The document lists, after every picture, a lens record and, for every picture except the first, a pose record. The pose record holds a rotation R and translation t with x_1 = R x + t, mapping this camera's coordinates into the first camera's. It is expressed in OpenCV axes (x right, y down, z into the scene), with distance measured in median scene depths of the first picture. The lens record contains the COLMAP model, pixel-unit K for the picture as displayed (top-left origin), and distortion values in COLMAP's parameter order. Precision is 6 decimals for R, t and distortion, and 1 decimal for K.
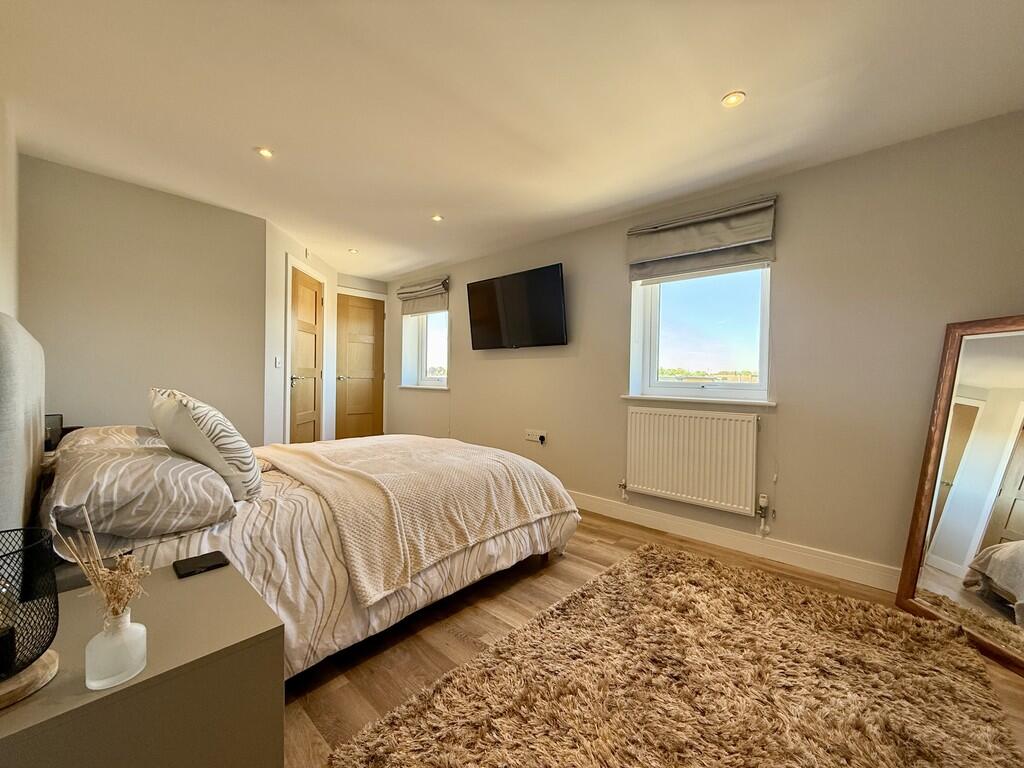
lens RADIAL K [[407.0, 0, 512.7], [0, 407.0, 380.5], [0, 0, 1]] dist [-0.001488, -0.000140]
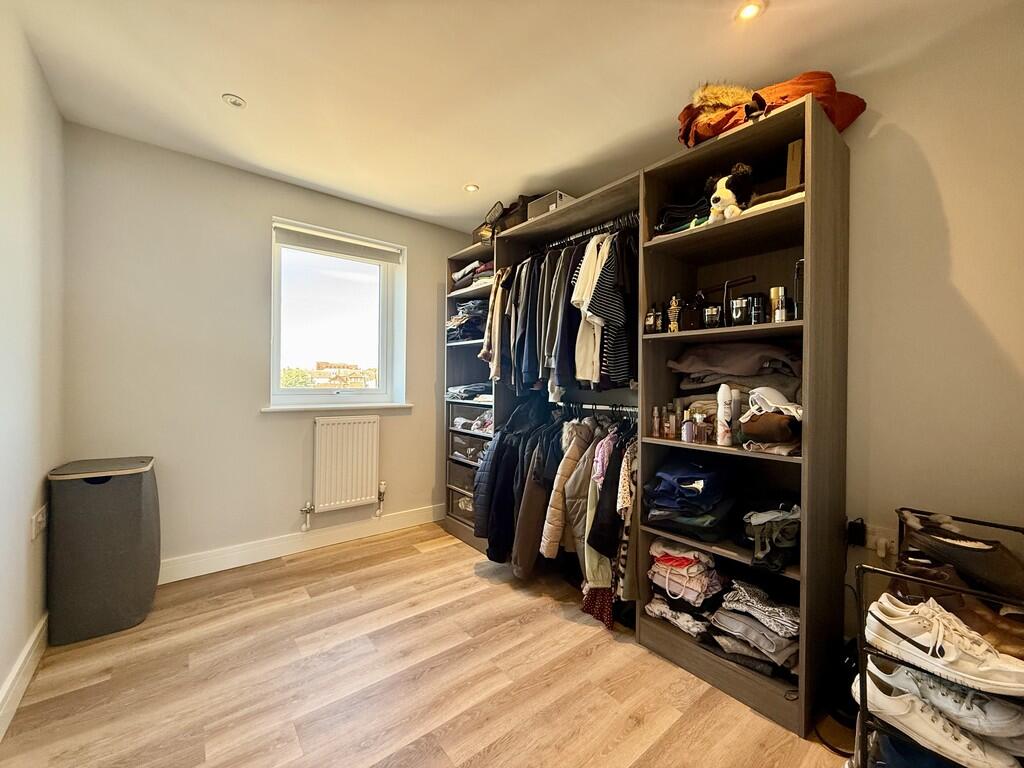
lens RADIAL K [[407.0, 0, 512.2], [0, 407.0, 385.2], [0, 0, 1]] dist [-0.001488, -0.000140]
pose [[0.151682, -0.012568, 0.988349, -0.512734], [0.013208, 0.999856, 0.010687, -0.013001], [-0.988341, 0.011434, 0.151826, 0.429207]]
